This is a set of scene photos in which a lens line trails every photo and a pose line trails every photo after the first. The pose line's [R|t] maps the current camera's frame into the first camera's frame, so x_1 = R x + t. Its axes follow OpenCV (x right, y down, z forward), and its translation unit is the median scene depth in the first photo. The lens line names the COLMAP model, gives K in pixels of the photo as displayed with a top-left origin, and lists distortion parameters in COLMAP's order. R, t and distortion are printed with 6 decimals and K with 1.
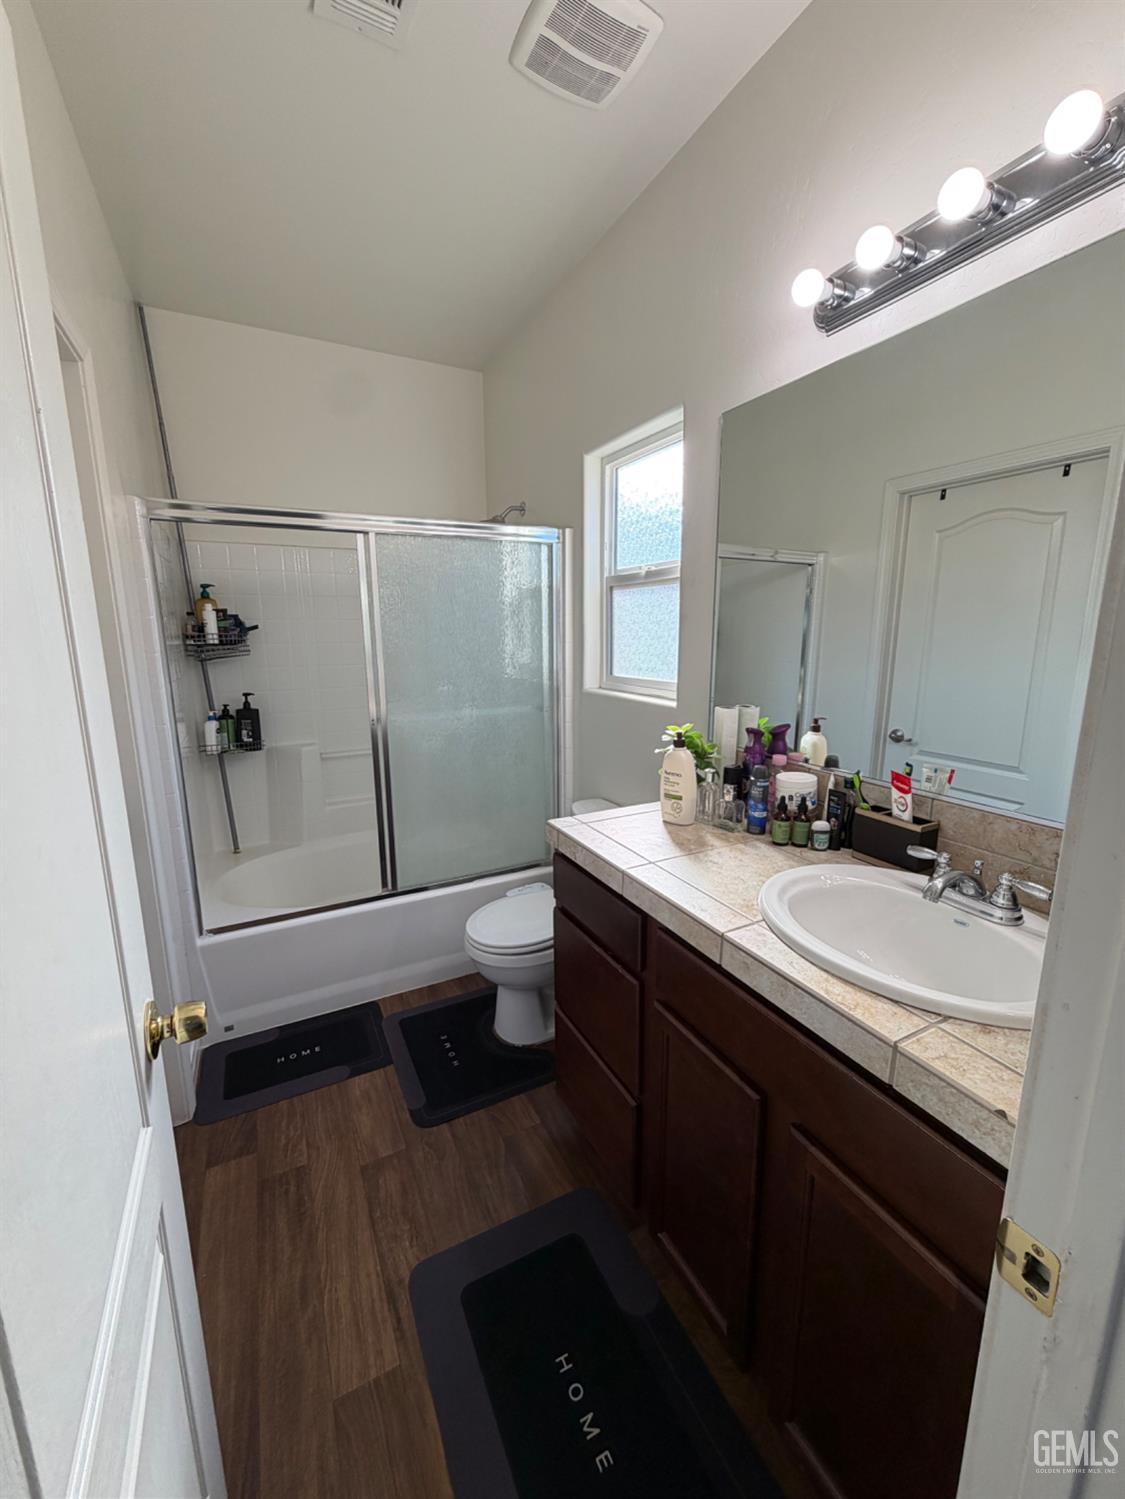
lens RADIAL K [[596.1, 0, 563.2], [0, 596.1, 743.4], [0, 0, 1]] dist [-0.000914, 0.000251]
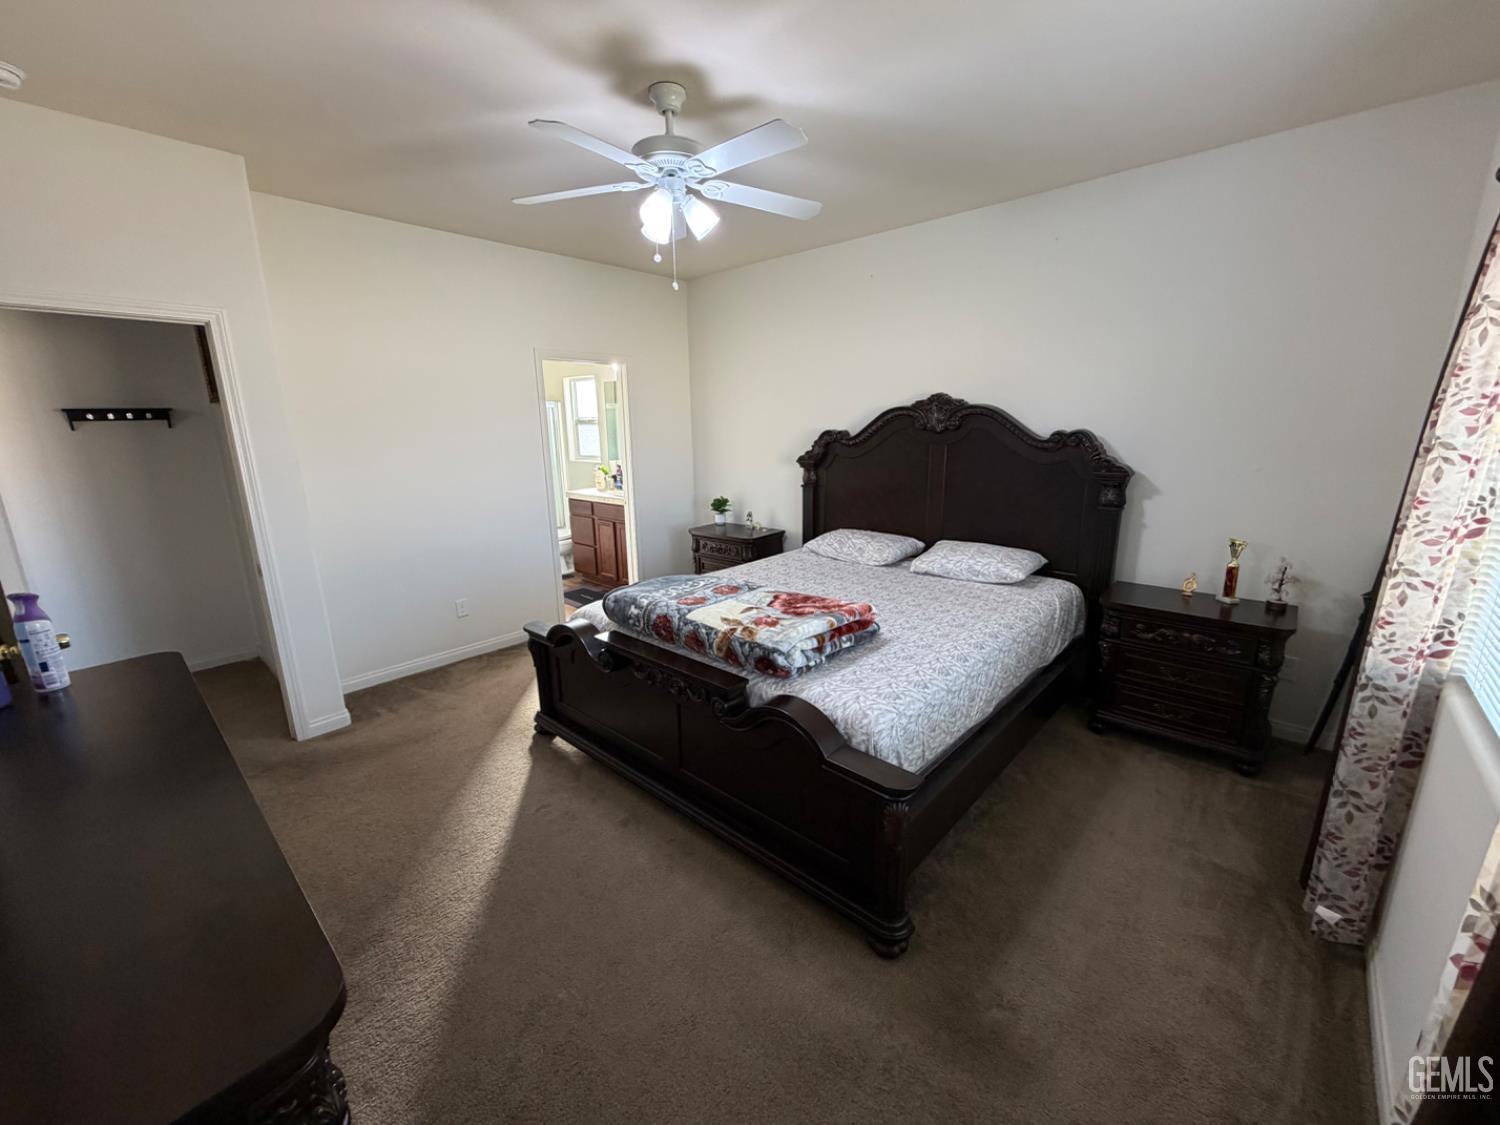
lens RADIAL K [[596.5, 0, 750.2], [0, 596.5, 565.6], [0, 0, 1]] dist [-0.000914, 0.000251]
pose [[0.941374, -0.097629, 0.322931, -0.141250], [0.083016, 0.994815, 0.058754, 0.354047], [-0.326993, -0.028501, 0.944597, -2.212674]]
